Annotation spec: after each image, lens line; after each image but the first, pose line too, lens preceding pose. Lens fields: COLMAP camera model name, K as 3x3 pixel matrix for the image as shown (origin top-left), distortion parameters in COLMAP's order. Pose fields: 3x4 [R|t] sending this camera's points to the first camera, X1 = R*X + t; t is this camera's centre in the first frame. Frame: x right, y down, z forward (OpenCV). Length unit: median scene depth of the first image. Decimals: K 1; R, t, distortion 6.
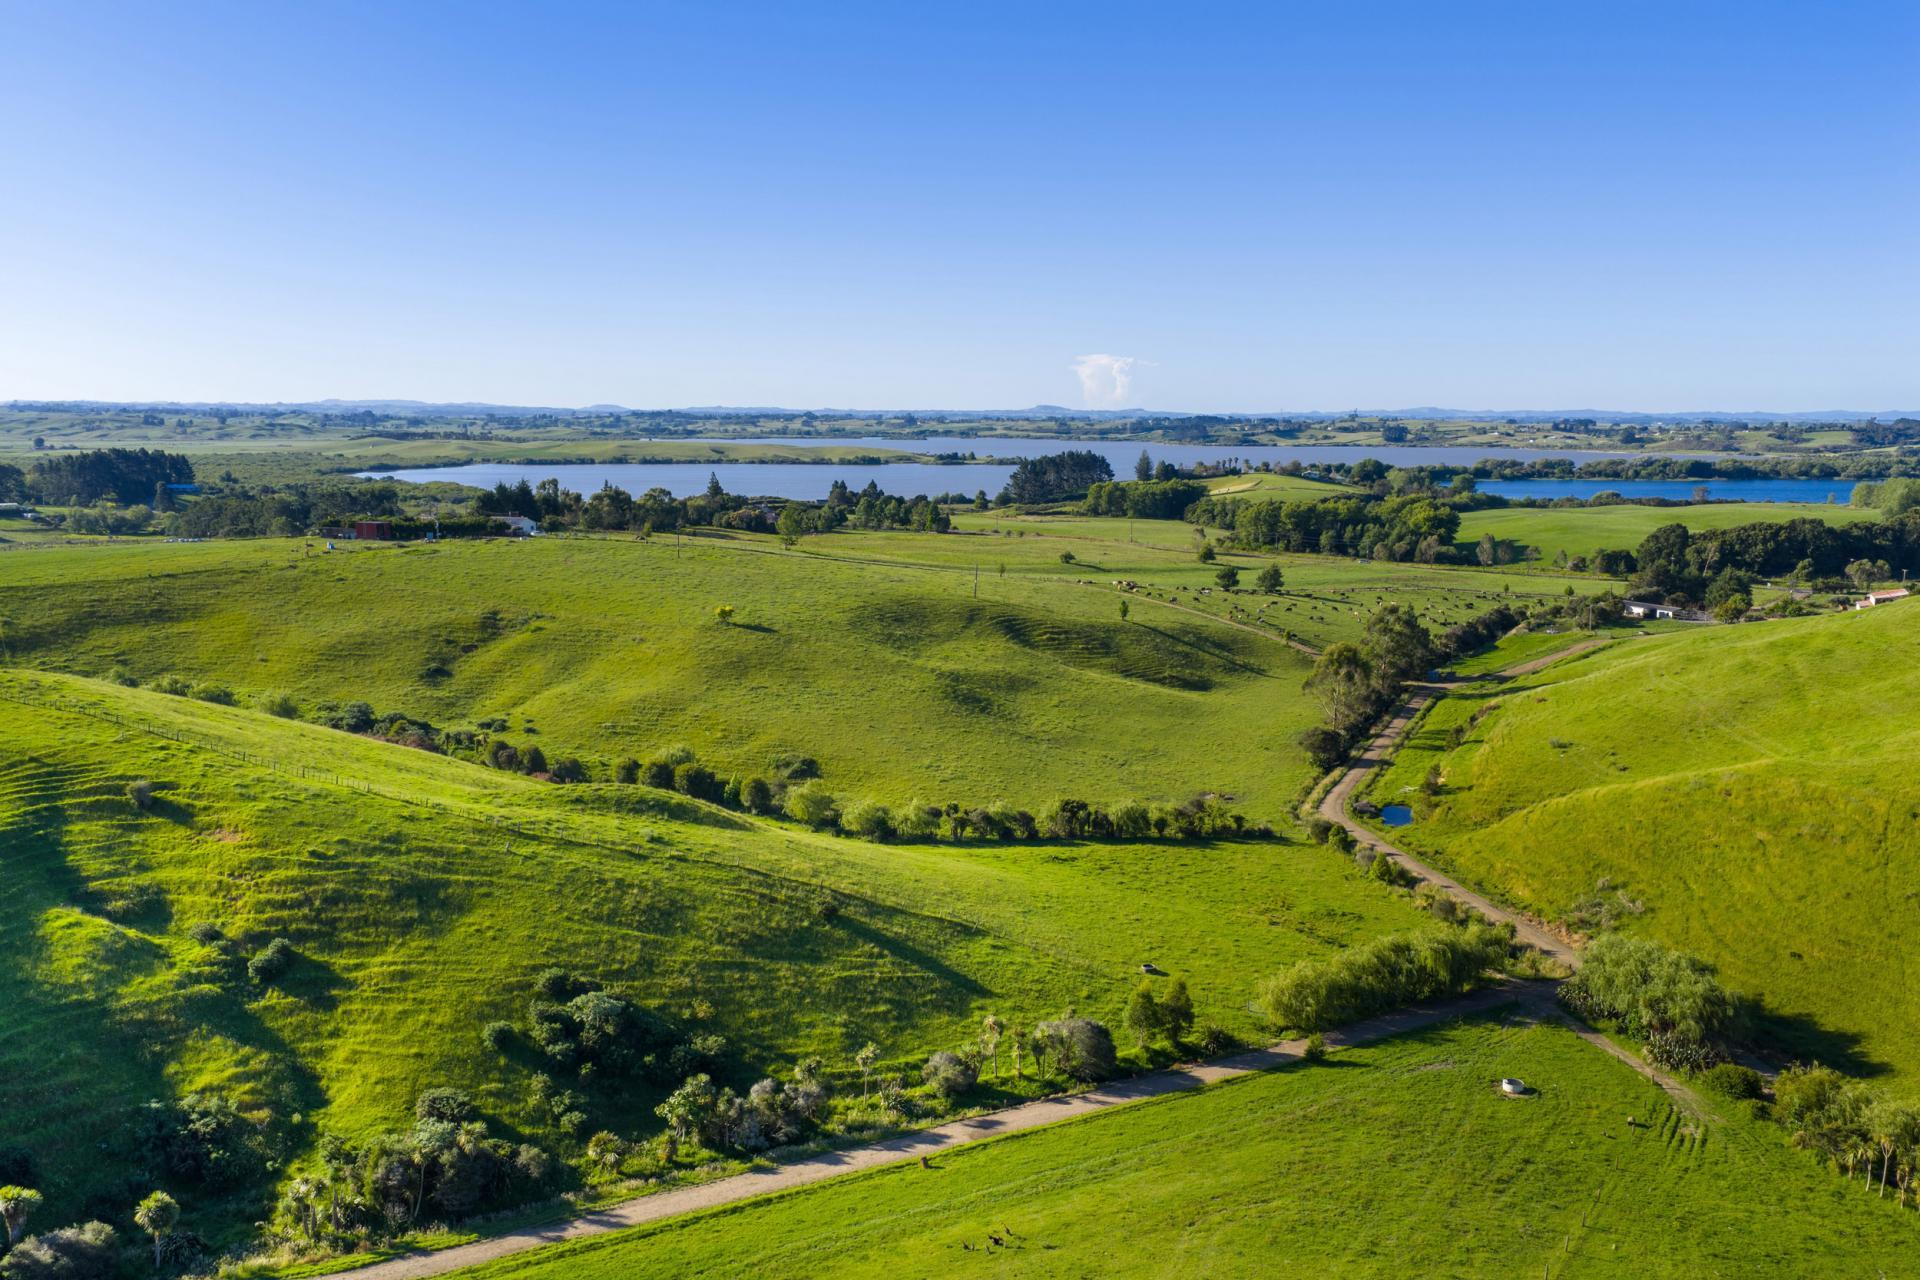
lens RADIAL K [[1593.9, 0, 949.8], [0, 1593.9, 620.7], [0, 0, 1]] dist [0.023311, -0.047583]
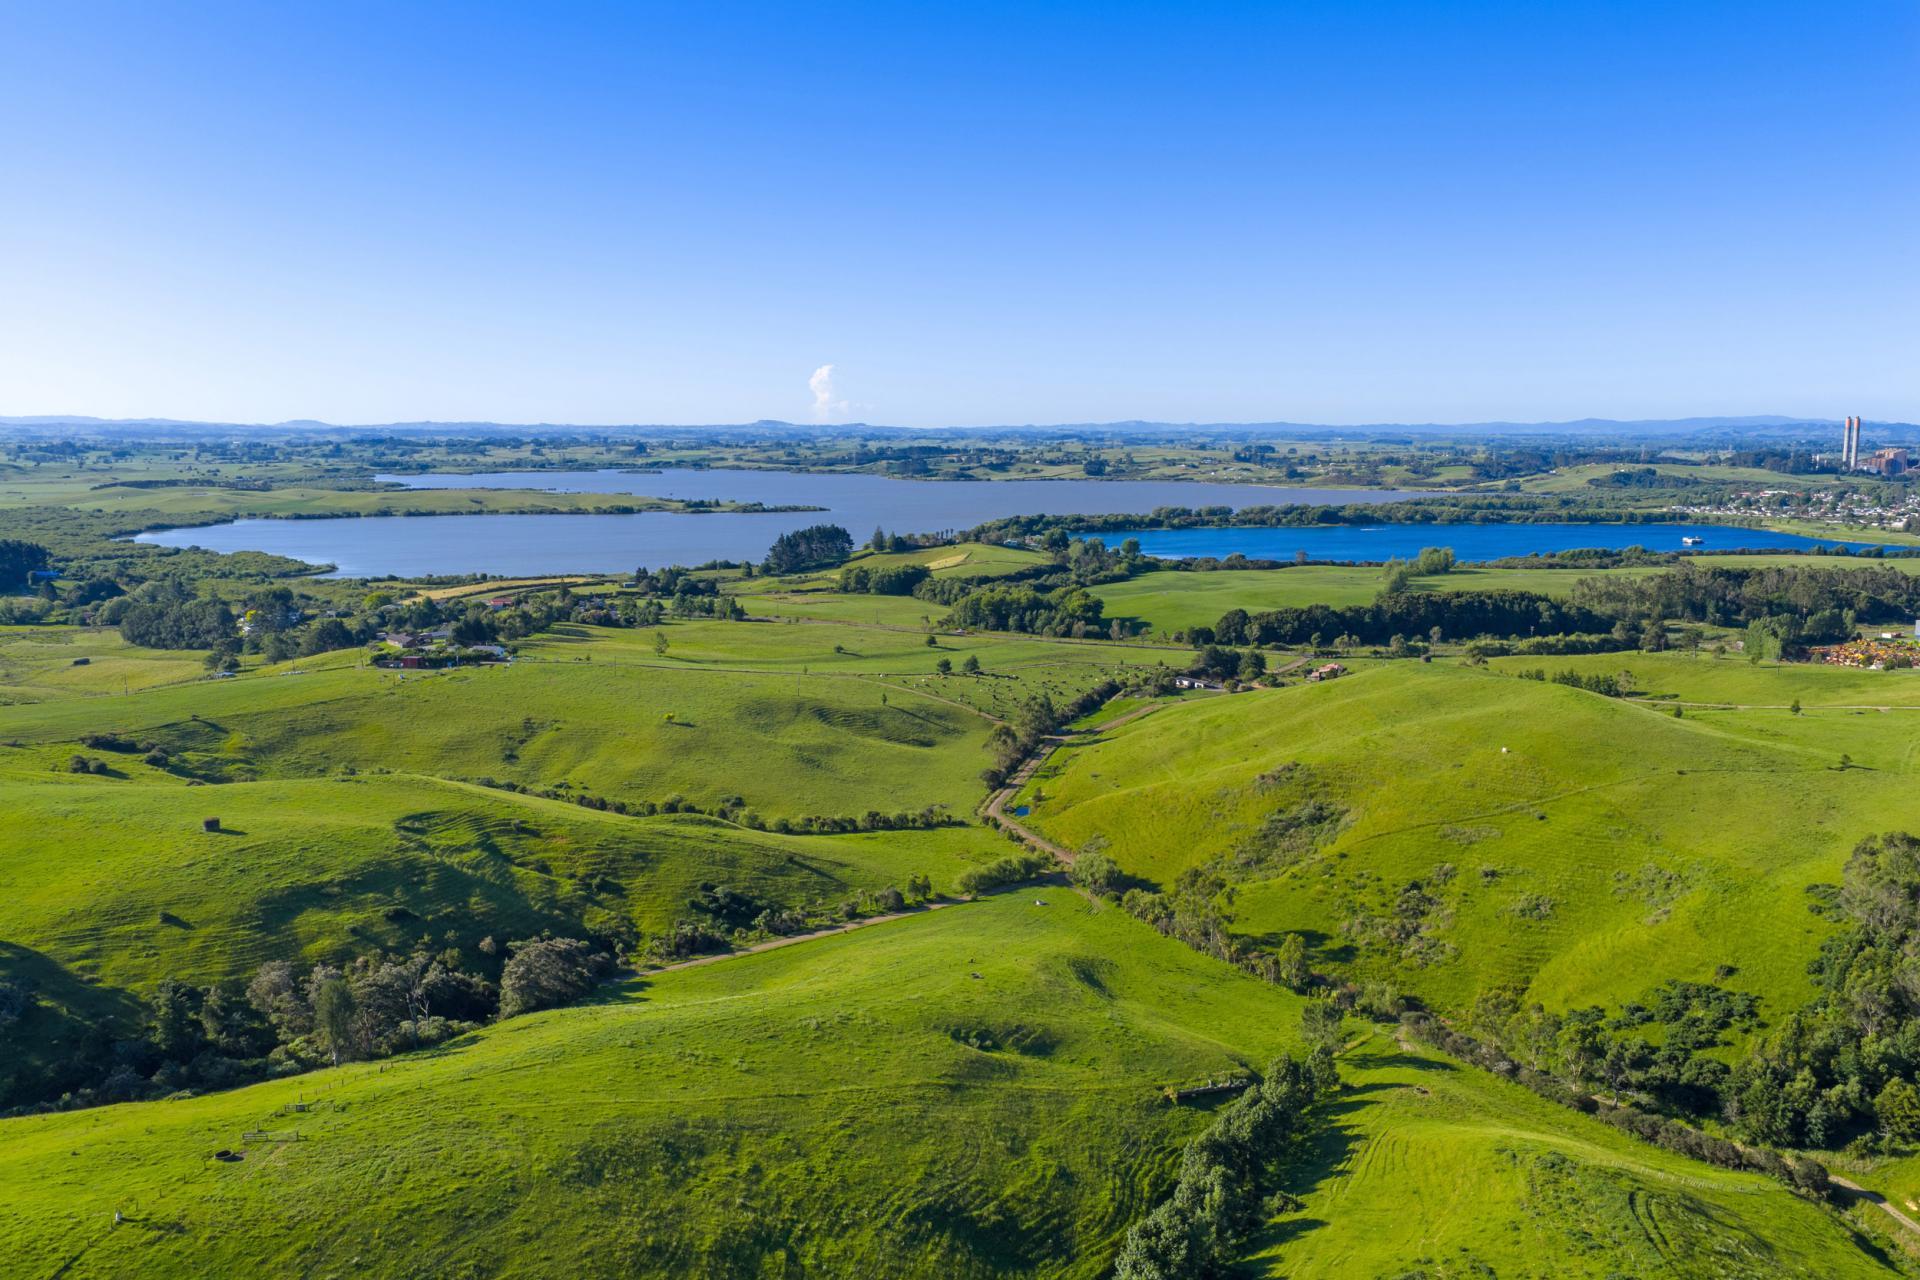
lens RADIAL K [[1593.9, 0, 968.8], [0, 1593.9, 640.2], [0, 0, 1]] dist [0.023311, -0.047583]
pose [[0.982979, -0.025461, 0.181943, -0.116049], [0.024476, 0.999671, 0.007658, -0.084594], [-0.182079, -0.003075, 0.983279, -0.731053]]
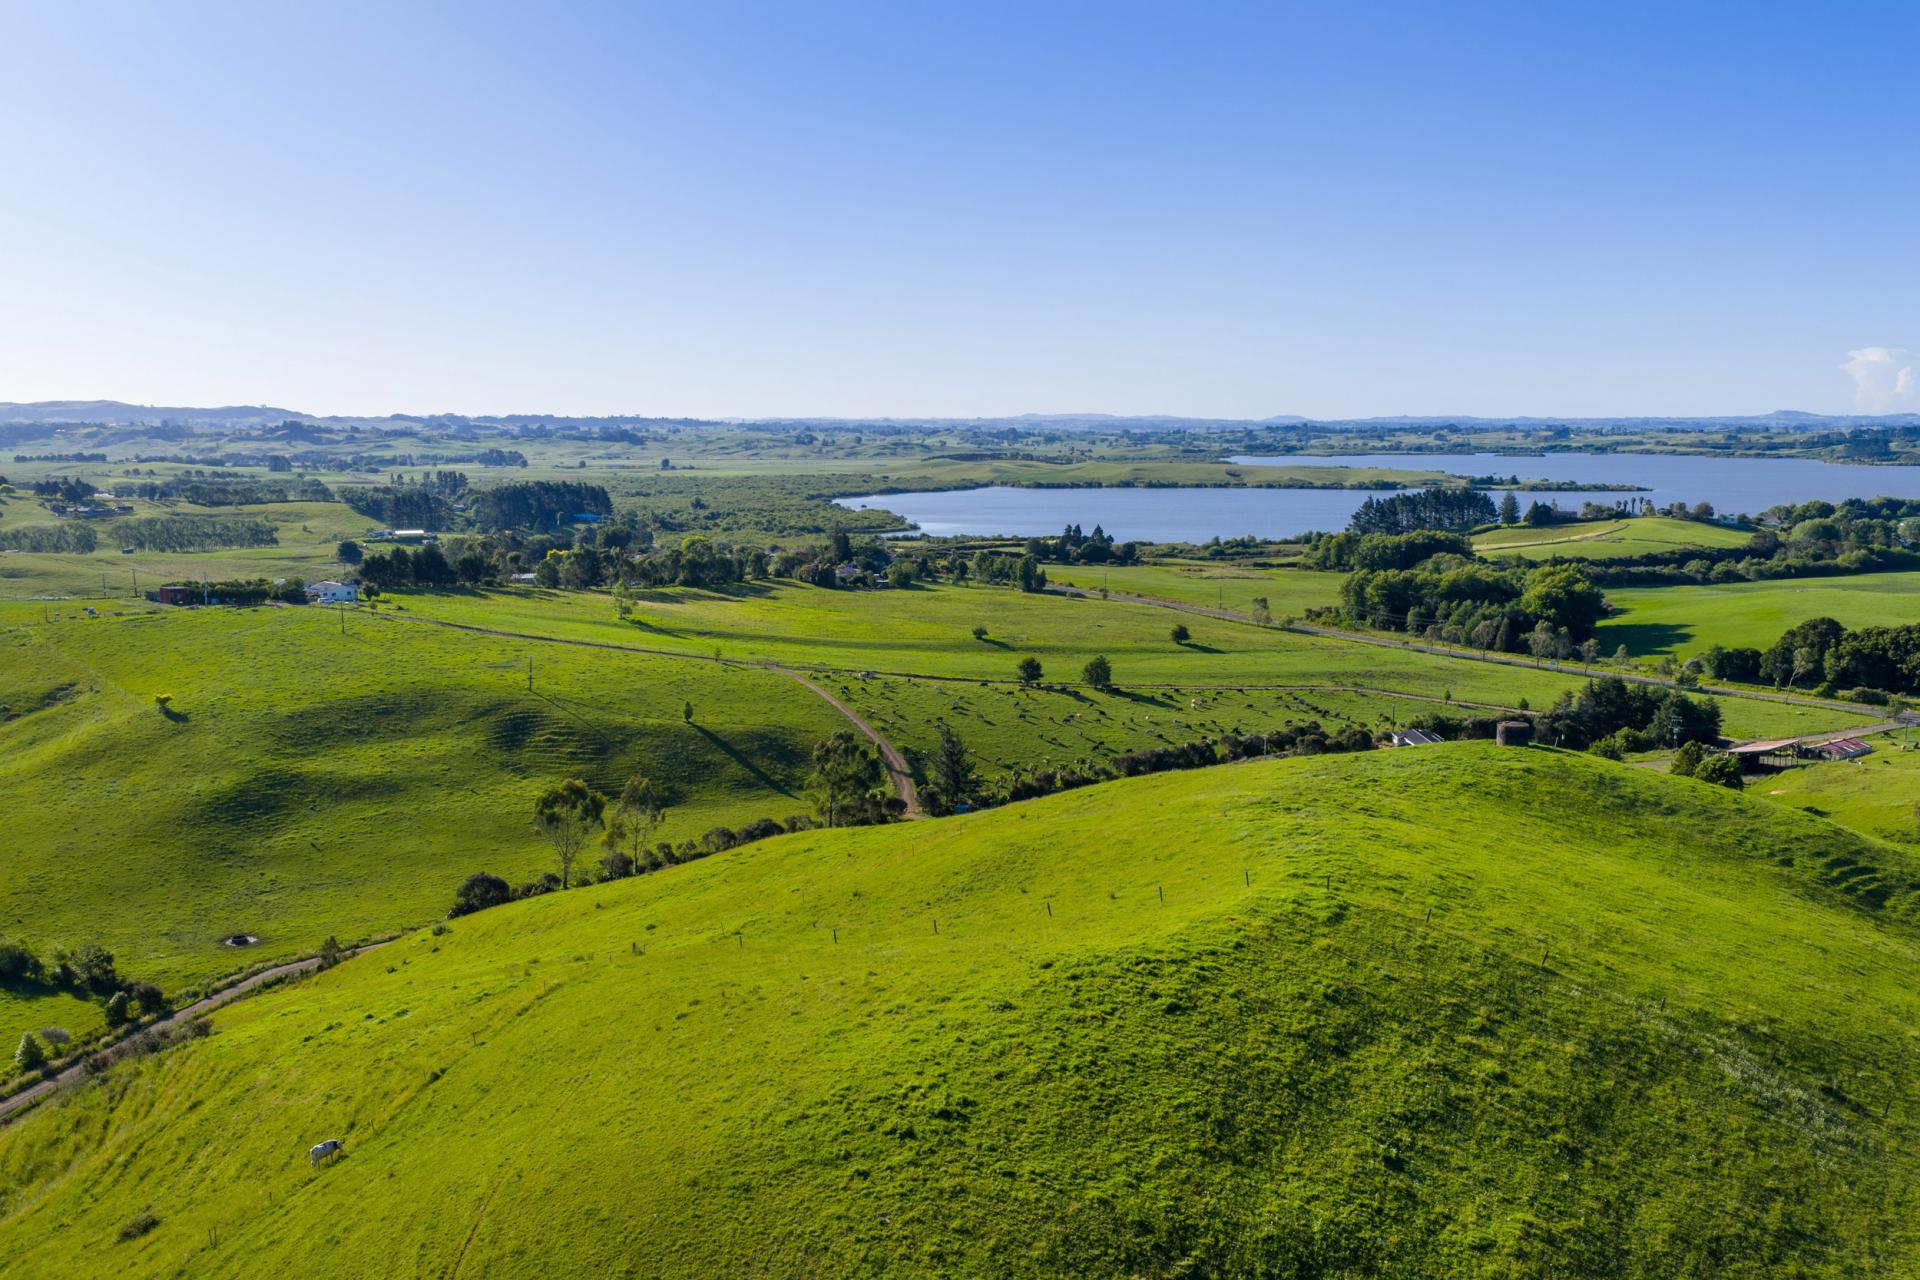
lens RADIAL K [[1593.9, 0, 957.2], [0, 1593.9, 646.1], [0, 0, 1]] dist [0.023311, -0.047583]
pose [[0.912109, 0.049007, -0.407008, 0.667078], [-0.045023, 0.998798, 0.019364, -0.074584], [0.407468, 0.000663, 0.913219, 0.202790]]
